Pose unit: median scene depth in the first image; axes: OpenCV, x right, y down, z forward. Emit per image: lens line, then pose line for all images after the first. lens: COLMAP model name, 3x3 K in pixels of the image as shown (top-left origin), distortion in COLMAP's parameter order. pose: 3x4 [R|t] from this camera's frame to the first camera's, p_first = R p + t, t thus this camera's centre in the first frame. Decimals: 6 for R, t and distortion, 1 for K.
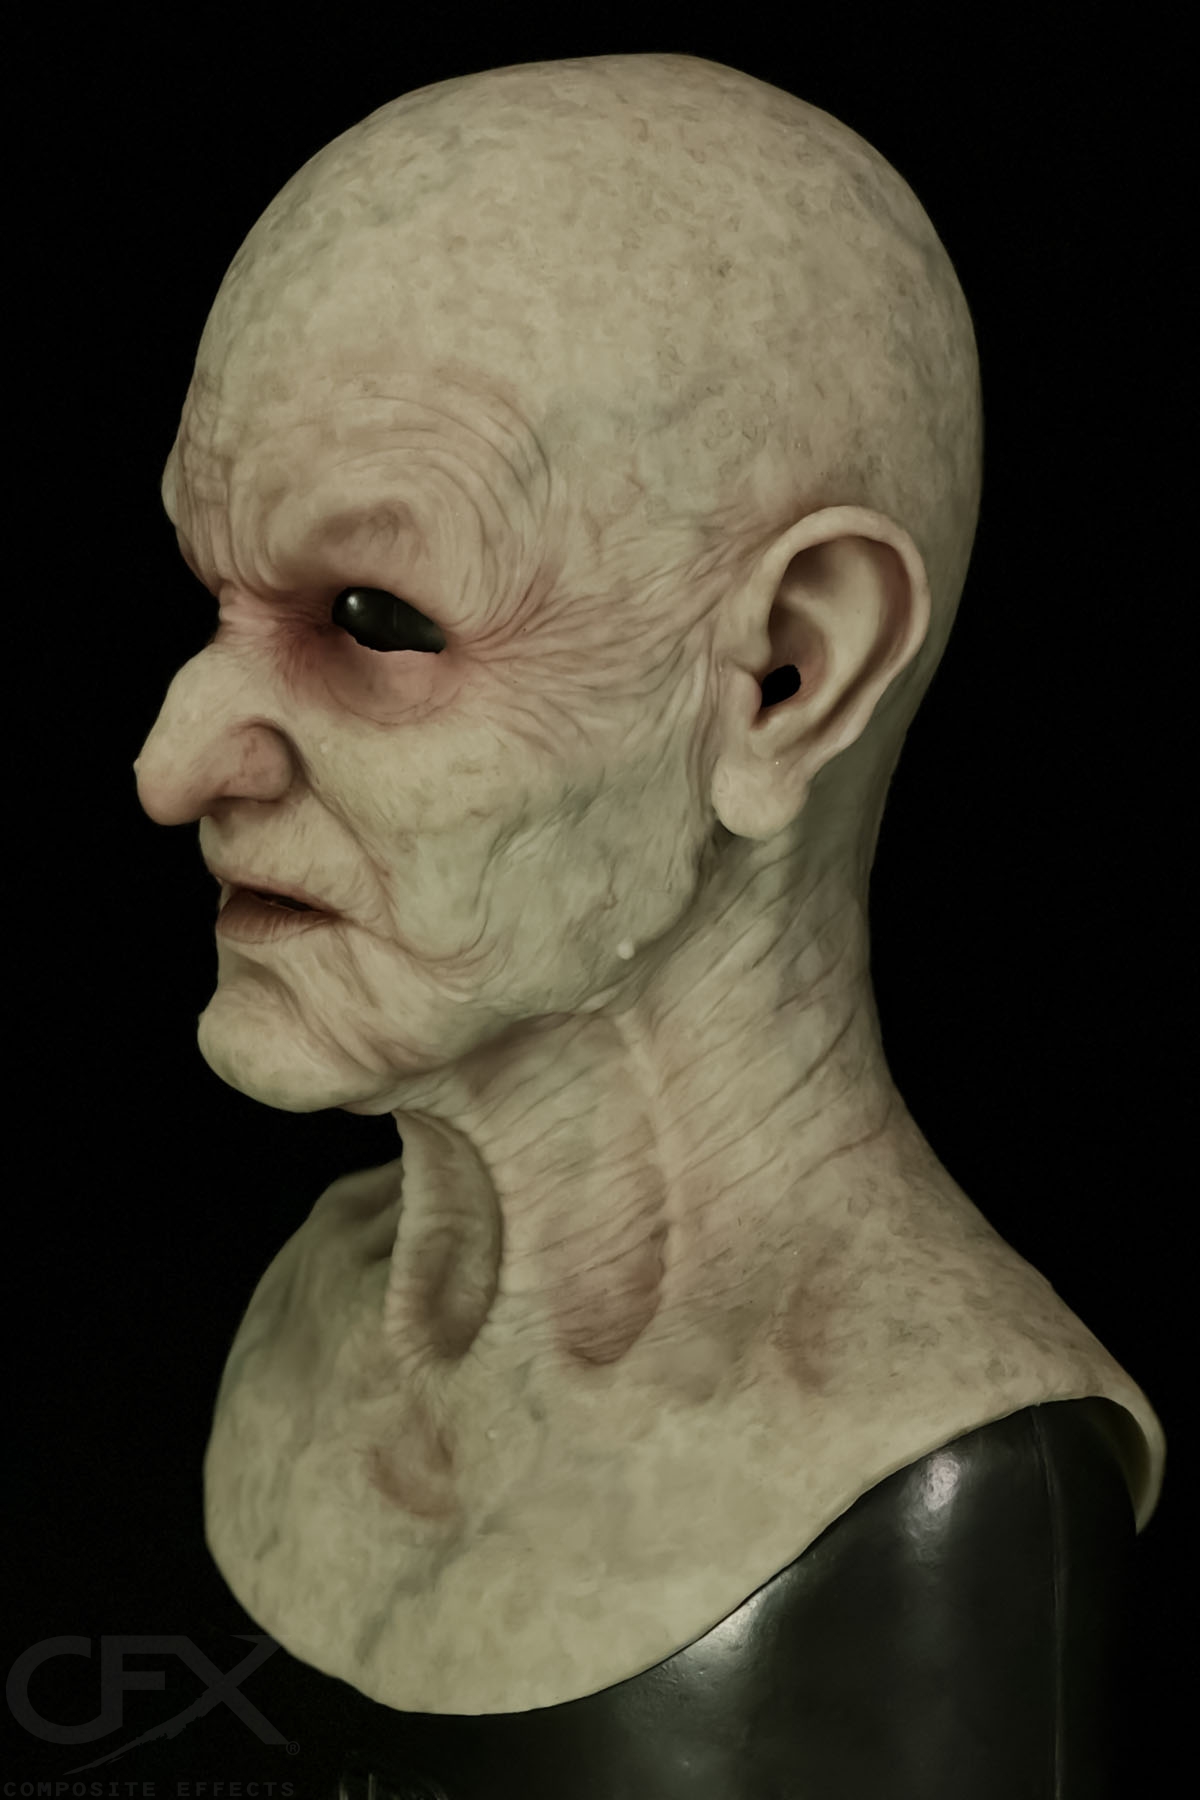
lens RADIAL K [[5090.3, 0, 602.5], [0, 5090.3, 883.5], [0, 0, 1]] dist [0.036912, 0.000000]
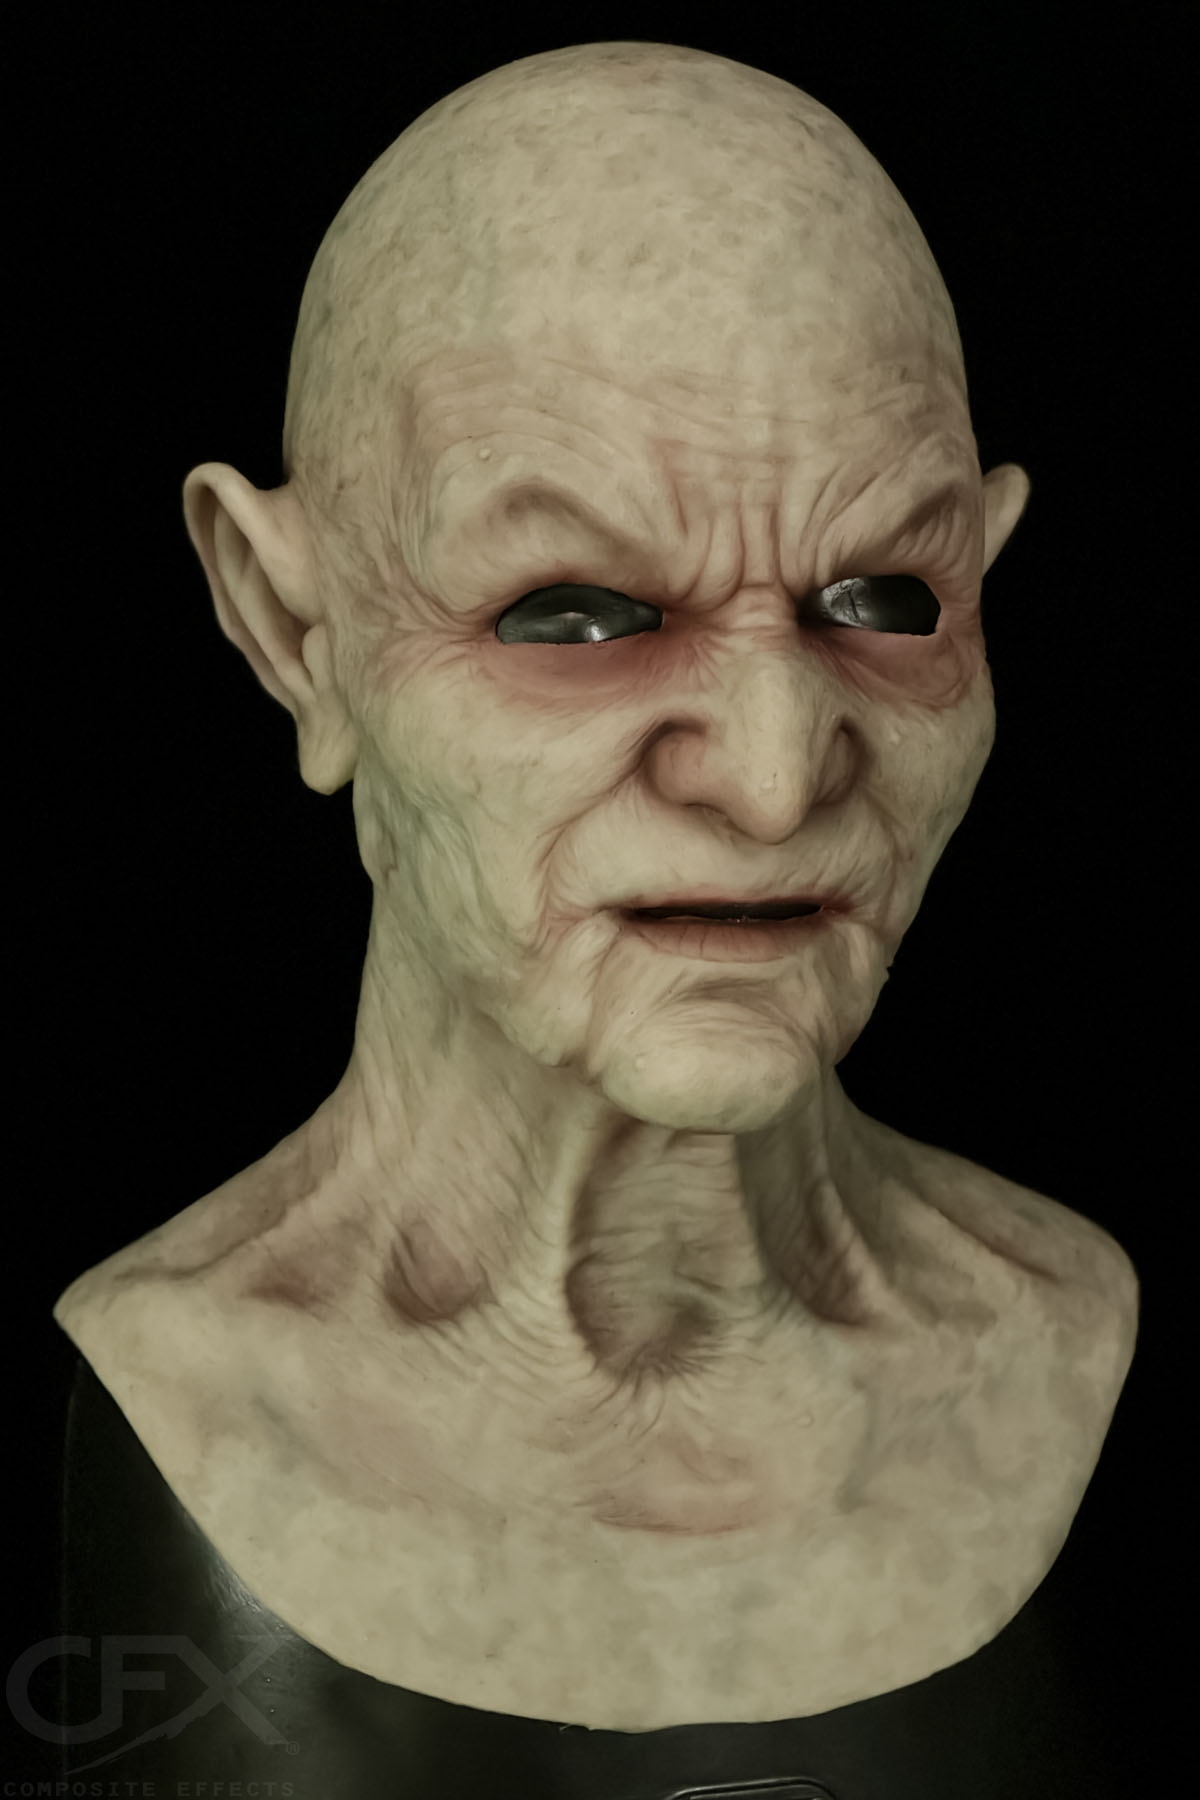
lens RADIAL K [[5090.3, 0, 603.8], [0, 5090.3, 901.6], [0, 0, 1]] dist [0.036912, 0.000000]
pose [[0.341876, -0.136329, 0.929804, -0.985108], [0.142840, 0.985464, 0.091970, -0.093256], [-0.928826, 0.101371, 0.356379, 0.692455]]
